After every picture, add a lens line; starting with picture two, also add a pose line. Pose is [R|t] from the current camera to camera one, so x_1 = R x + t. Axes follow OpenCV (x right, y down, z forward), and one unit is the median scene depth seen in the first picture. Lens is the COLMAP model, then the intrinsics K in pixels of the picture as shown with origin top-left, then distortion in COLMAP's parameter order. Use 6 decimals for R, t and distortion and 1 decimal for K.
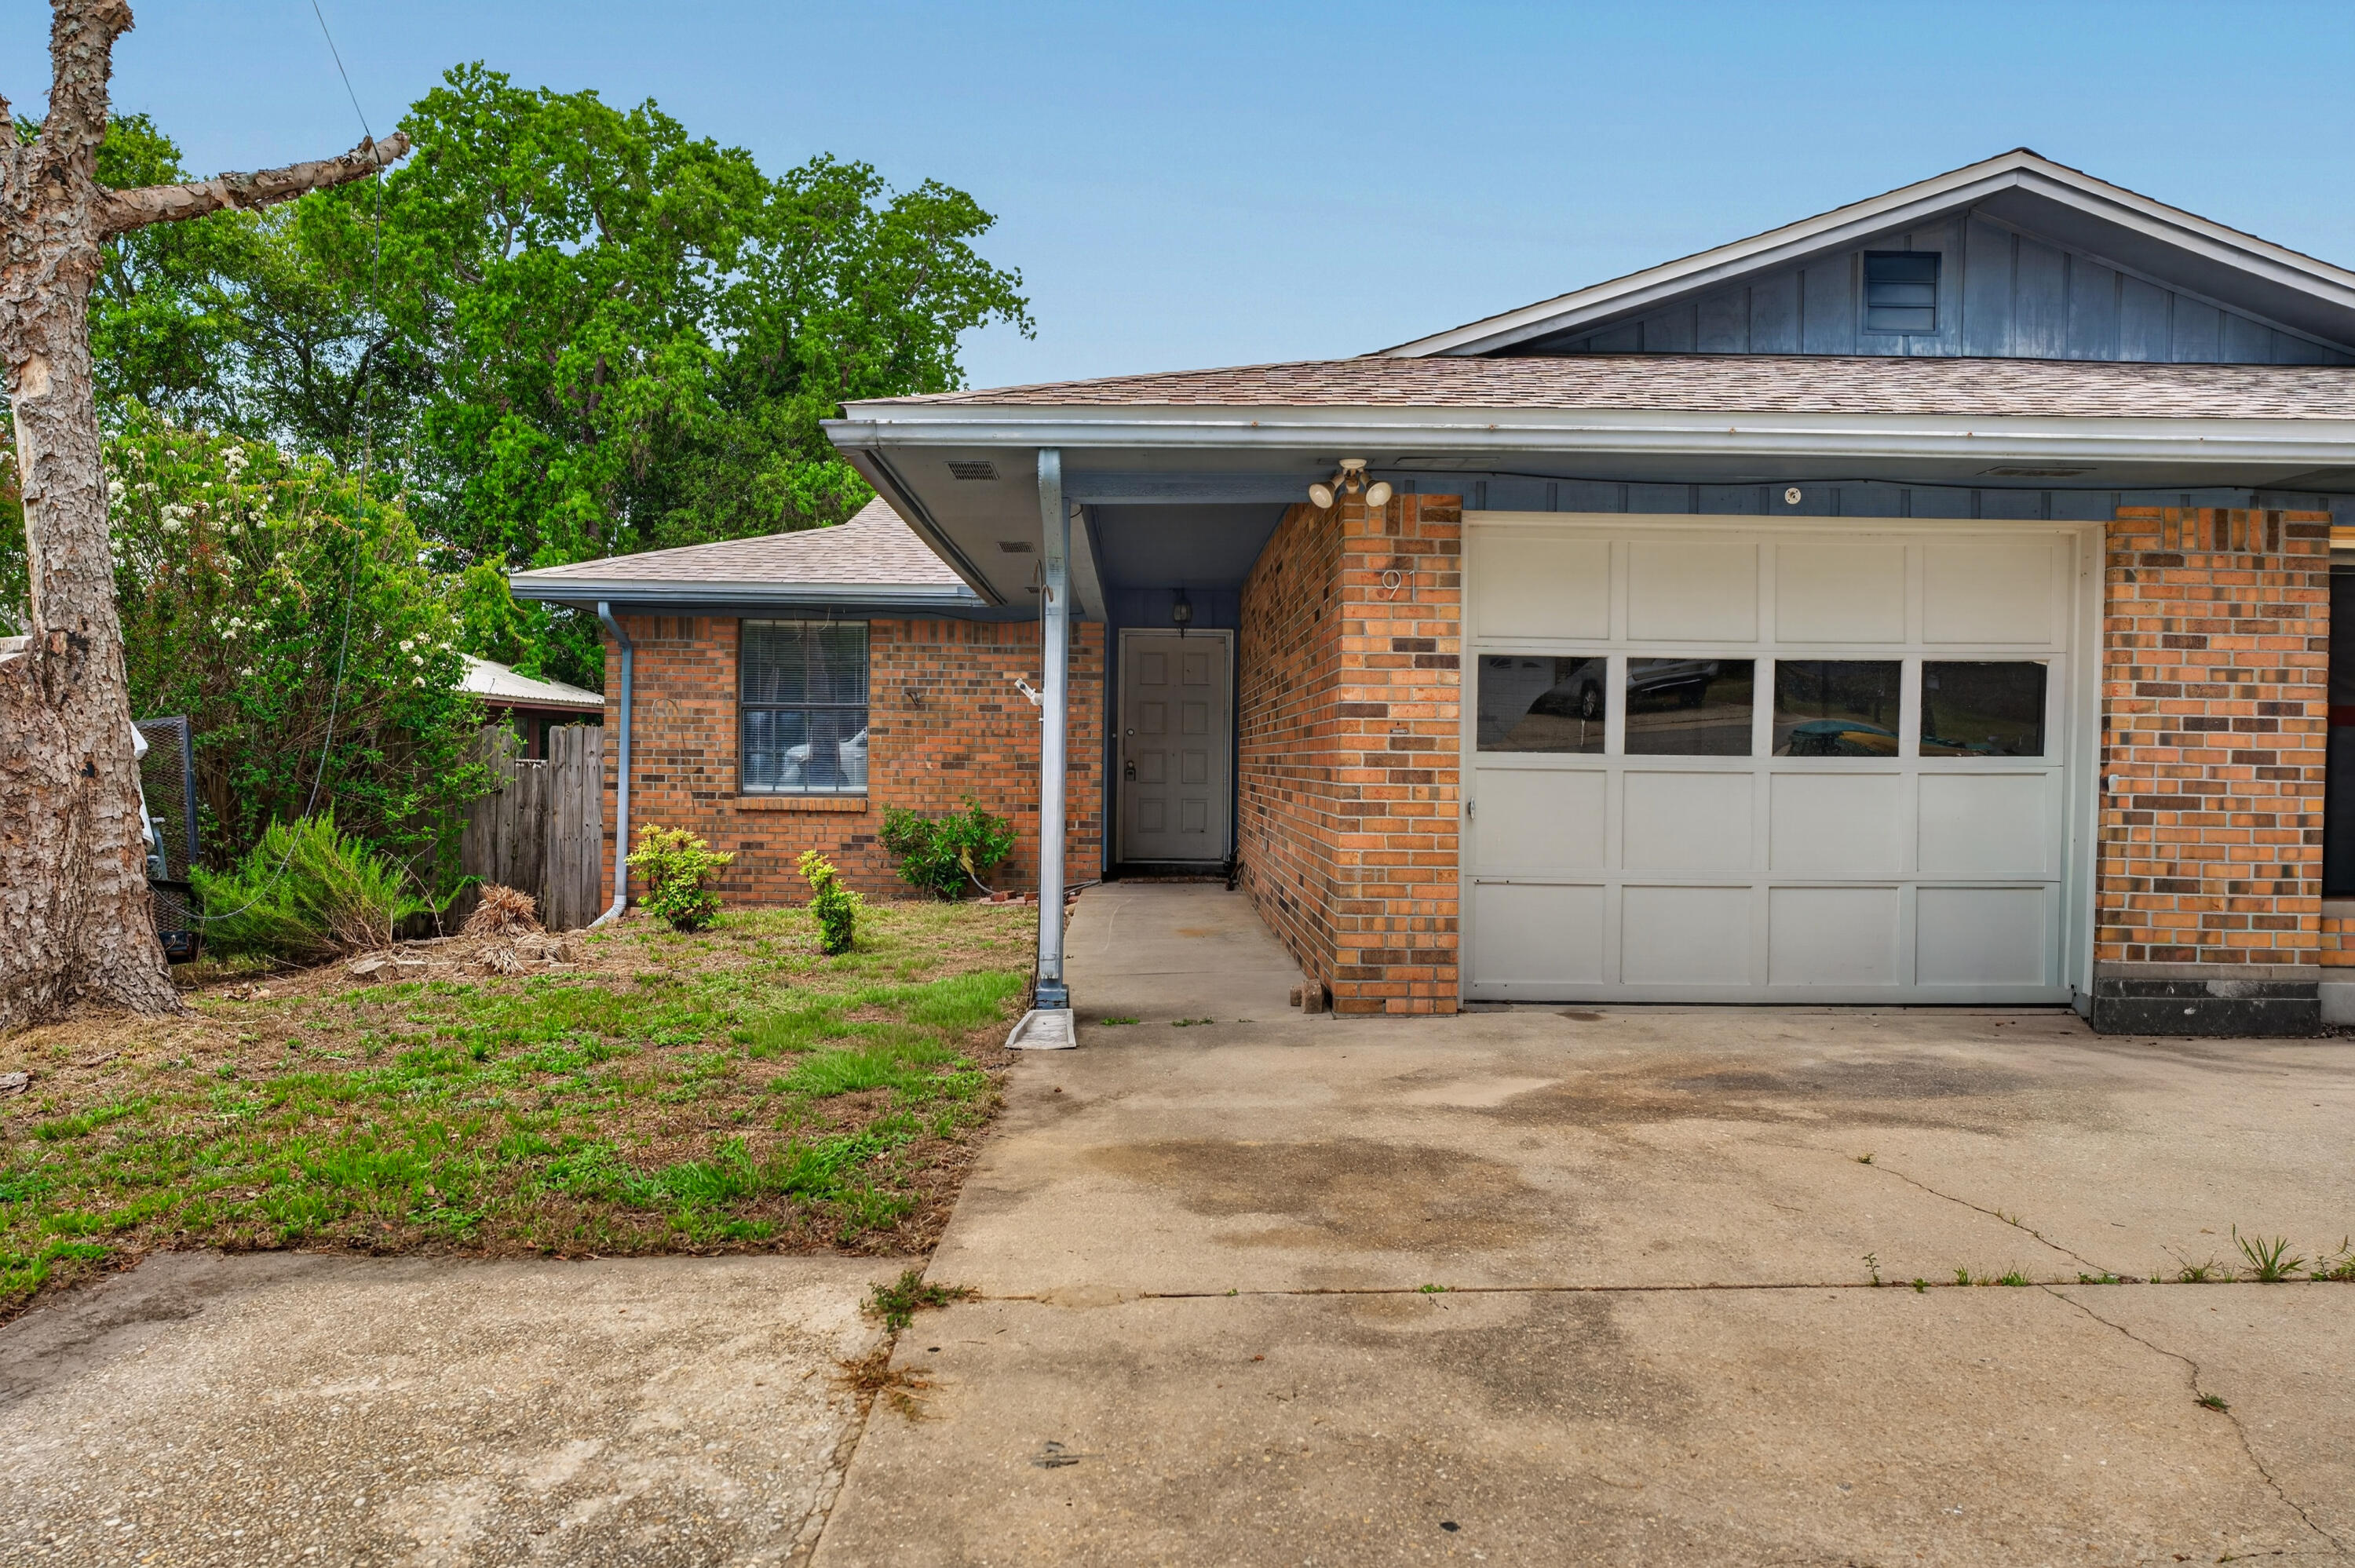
lens RADIAL K [[1573.3, 0, 1179.0], [0, 1573.3, 730.6], [0, 0, 1]] dist [0.004320, -0.001563]
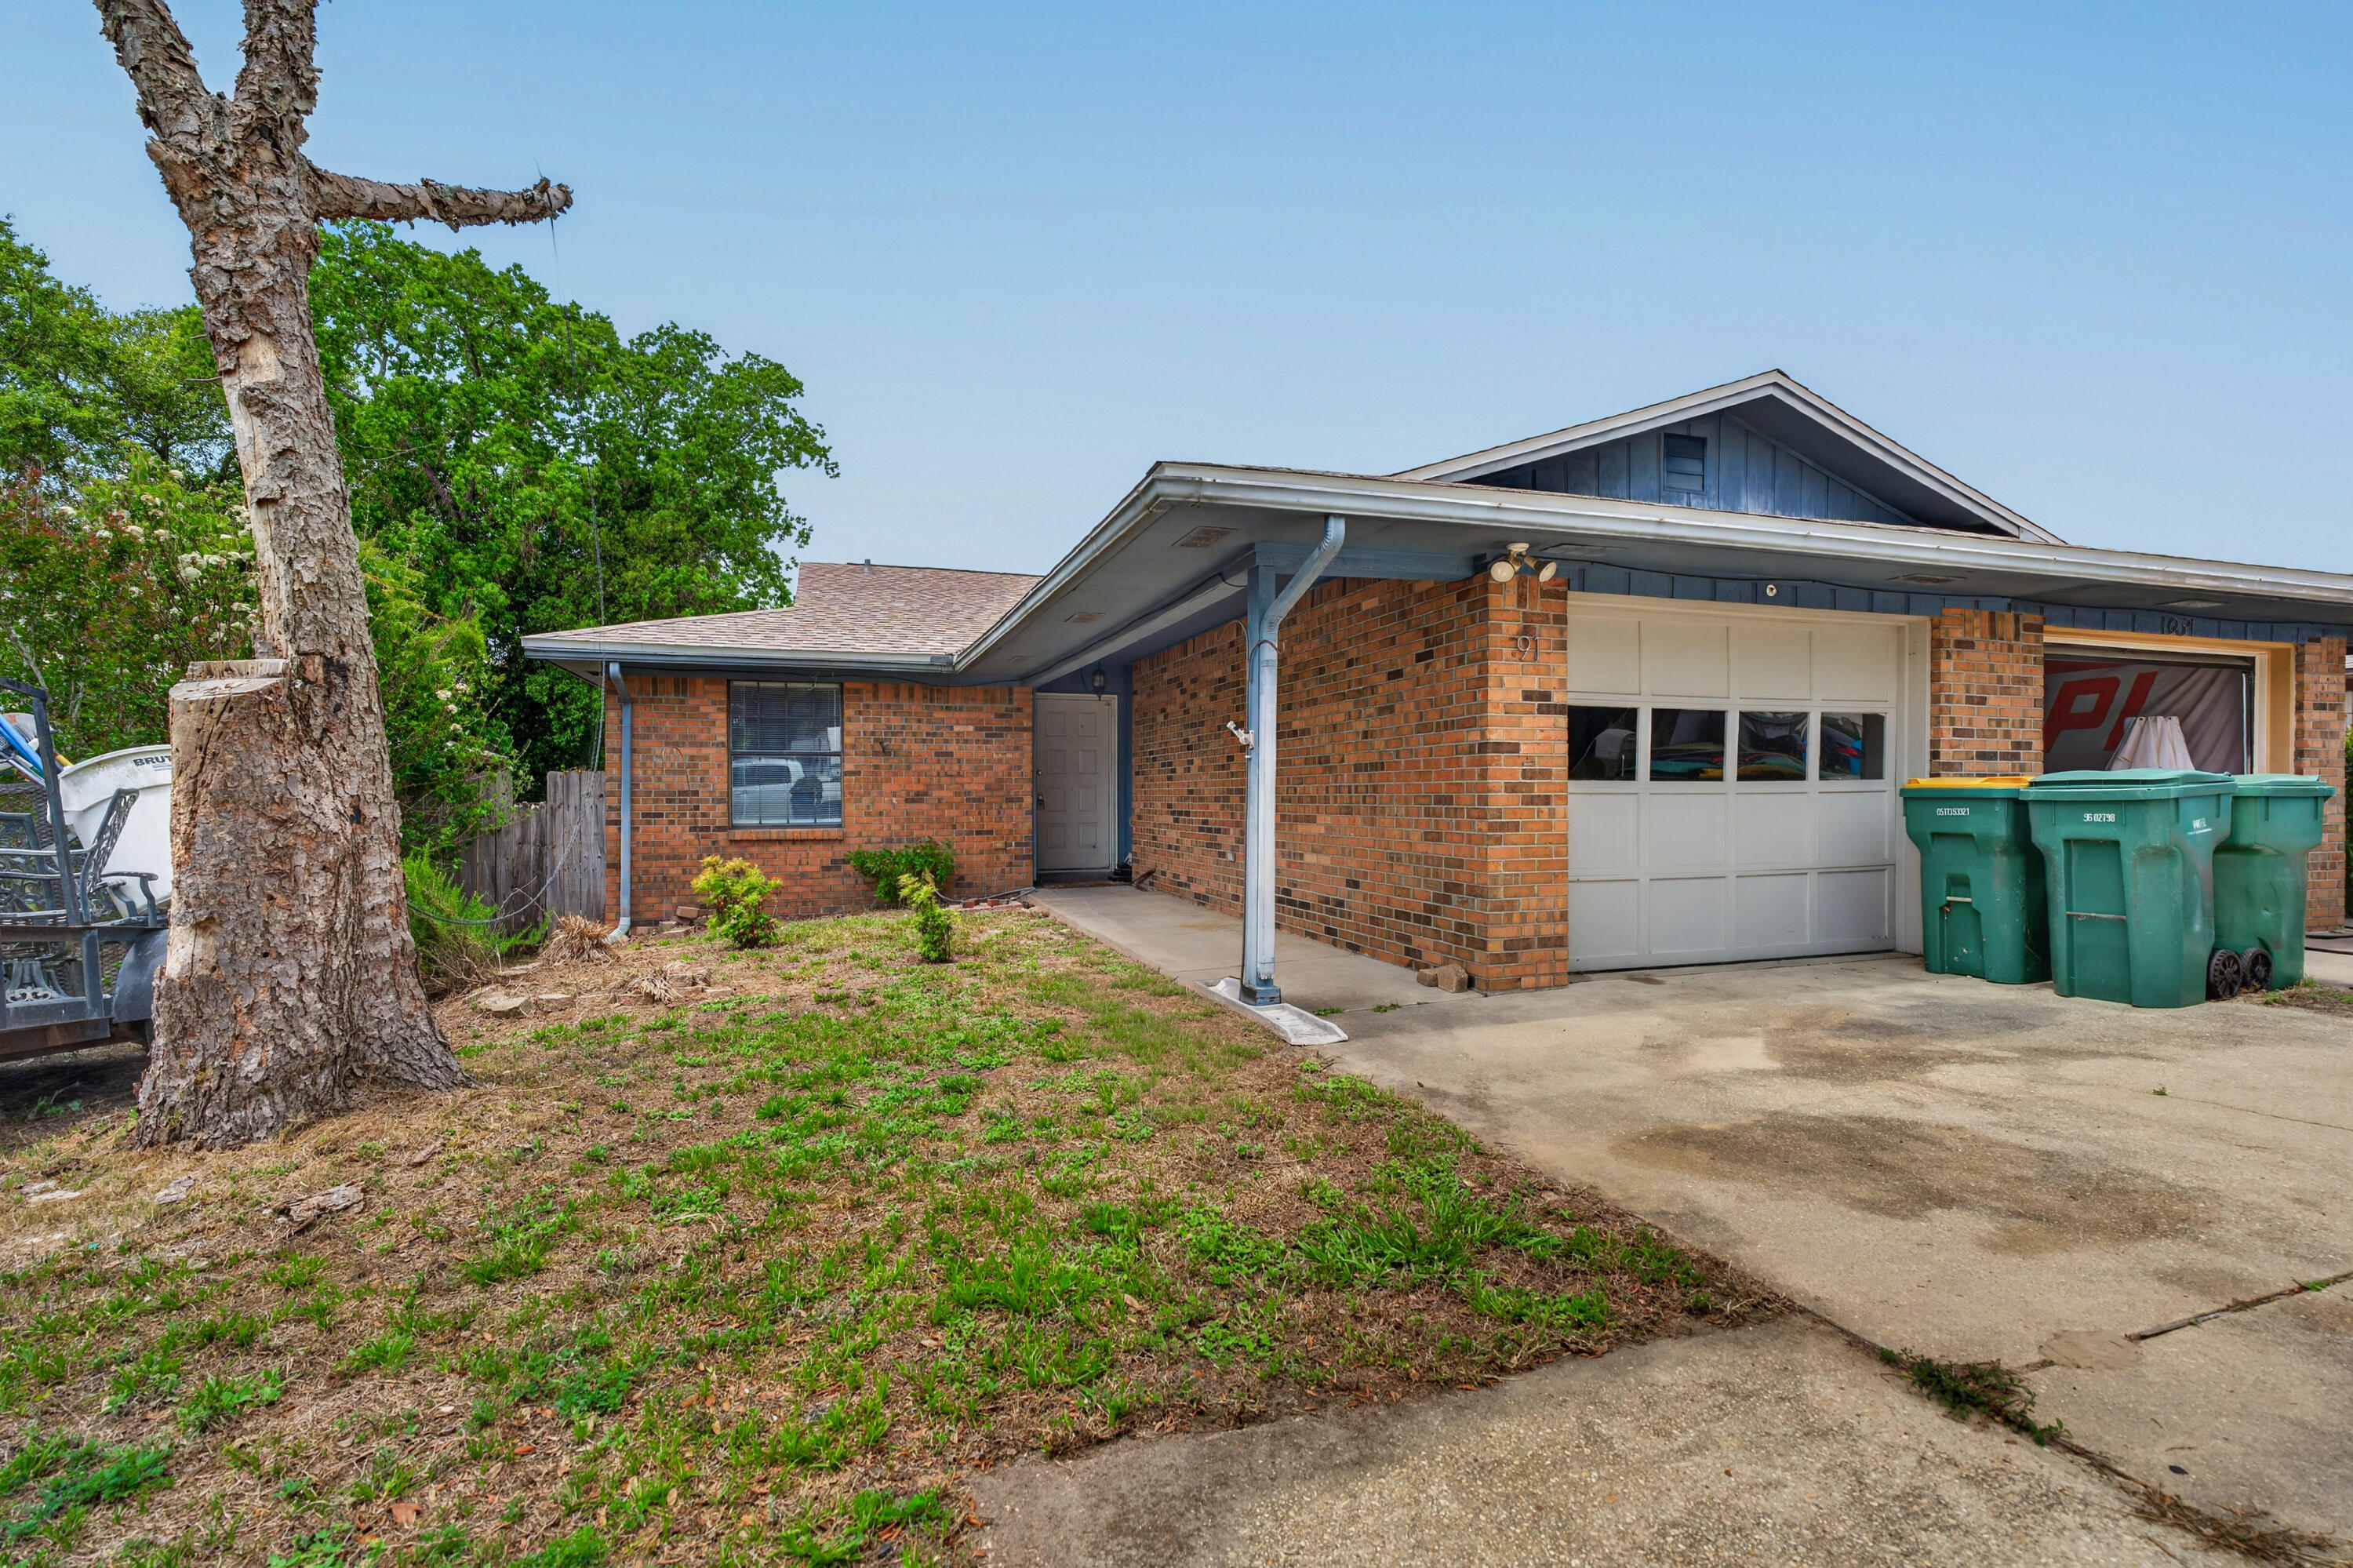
lens RADIAL K [[1056.4, 0, 1180.6], [0, 1056.4, 776.5], [0, 0, 1]] dist [-0.001225, 0.000082]
pose [[0.956948, -0.009676, 0.290098, -0.366364], [0.009135, 0.999953, 0.003217, 0.005049], [-0.290116, -0.000429, 0.956991, 0.268837]]
